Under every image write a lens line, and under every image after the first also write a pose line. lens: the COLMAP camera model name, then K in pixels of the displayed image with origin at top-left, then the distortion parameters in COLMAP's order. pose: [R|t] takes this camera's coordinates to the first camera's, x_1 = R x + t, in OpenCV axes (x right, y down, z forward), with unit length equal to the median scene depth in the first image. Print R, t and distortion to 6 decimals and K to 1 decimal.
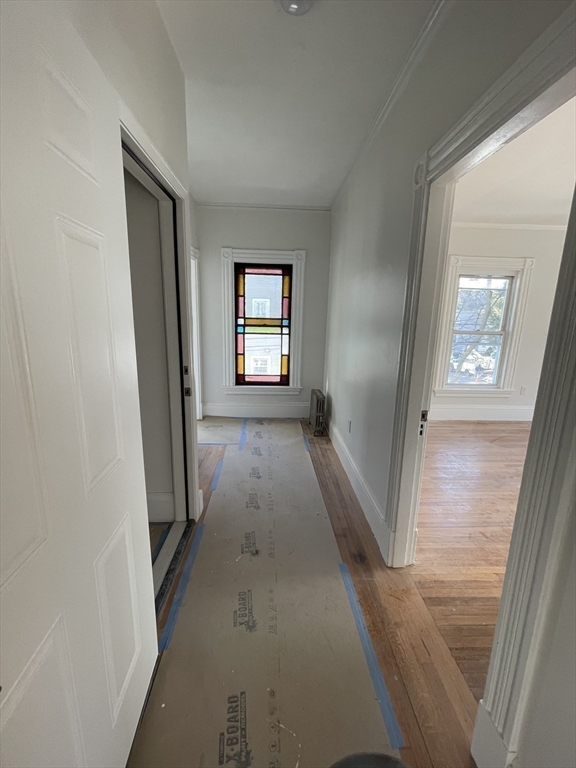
lens RADIAL K [[318.1, 0, 288.0], [0, 318.1, 384.0], [0, 0, 1]] dist [-0.007120, -0.000102]
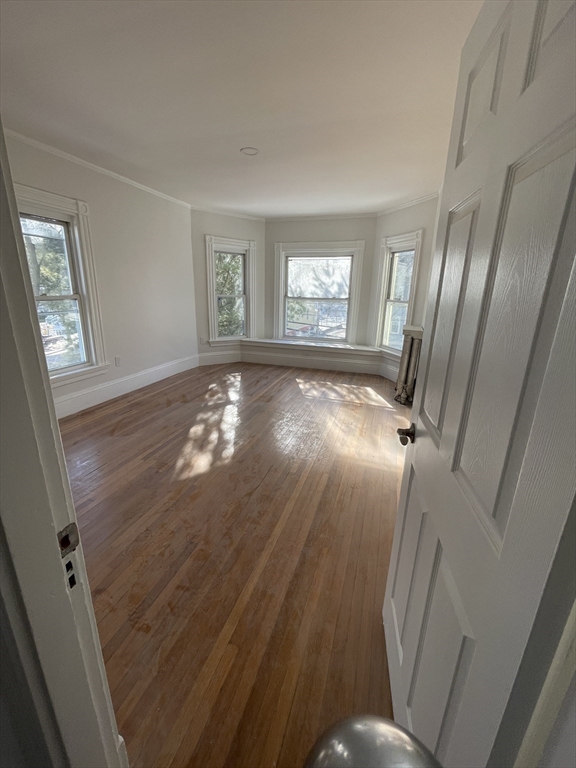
lens RADIAL K [[318.1, 0, 288.0], [0, 318.1, 384.0], [0, 0, 1]] dist [-0.007120, -0.000102]
pose [[0.345341, -0.275675, 0.897075, 0.094244], [0.171164, 0.958352, 0.228614, -0.045647], [-0.922736, 0.074597, 0.378144, 0.242469]]
